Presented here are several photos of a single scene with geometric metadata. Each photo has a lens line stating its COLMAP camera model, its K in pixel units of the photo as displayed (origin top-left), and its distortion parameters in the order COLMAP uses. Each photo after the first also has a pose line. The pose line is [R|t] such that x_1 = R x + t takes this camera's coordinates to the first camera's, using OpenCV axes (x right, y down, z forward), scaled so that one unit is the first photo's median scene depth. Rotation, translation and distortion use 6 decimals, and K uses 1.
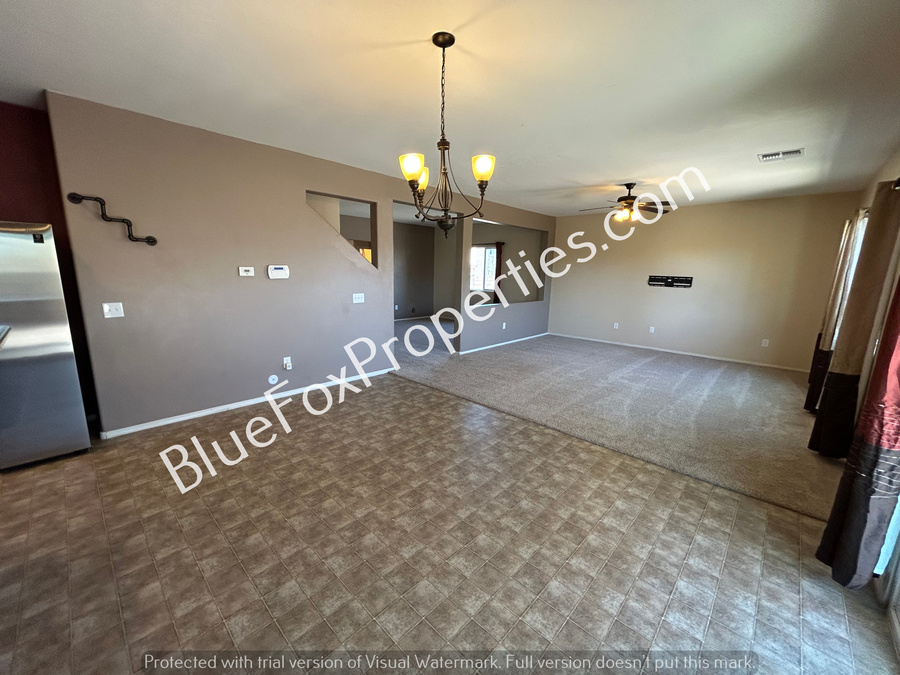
lens RADIAL K [[363.0, 0, 449.7], [0, 363.0, 338.3], [0, 0, 1]] dist [-0.000041, -0.000452]
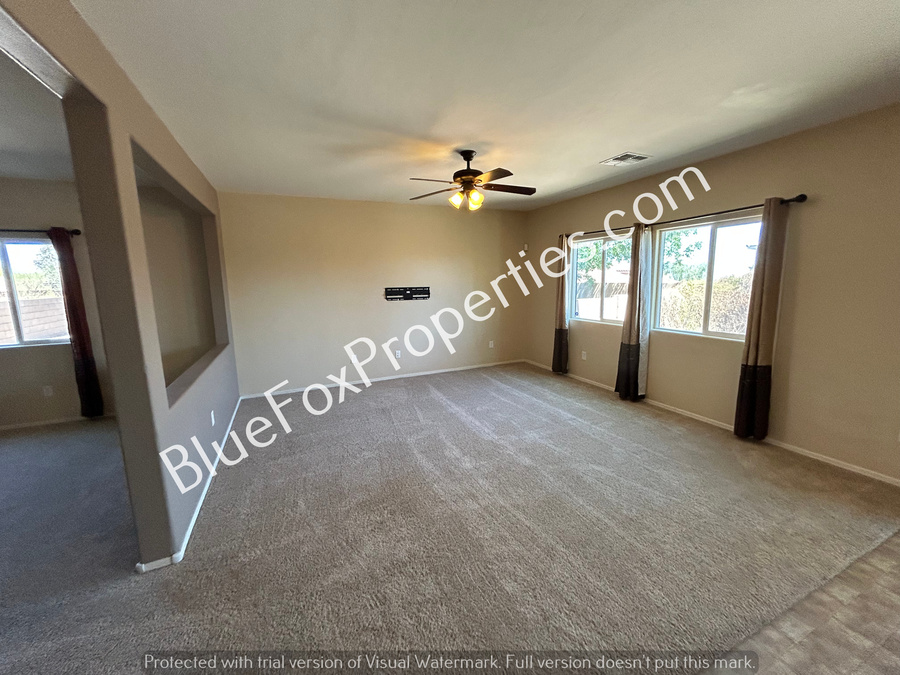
lens RADIAL K [[363.0, 0, 450.2], [0, 363.0, 336.6], [0, 0, 1]] dist [-0.000041, -0.000452]
pose [[0.384389, -0.172962, 0.906824, -0.143424], [0.200906, 0.974422, 0.100694, -0.141706], [-0.901045, 0.143480, 0.409306, 0.667793]]
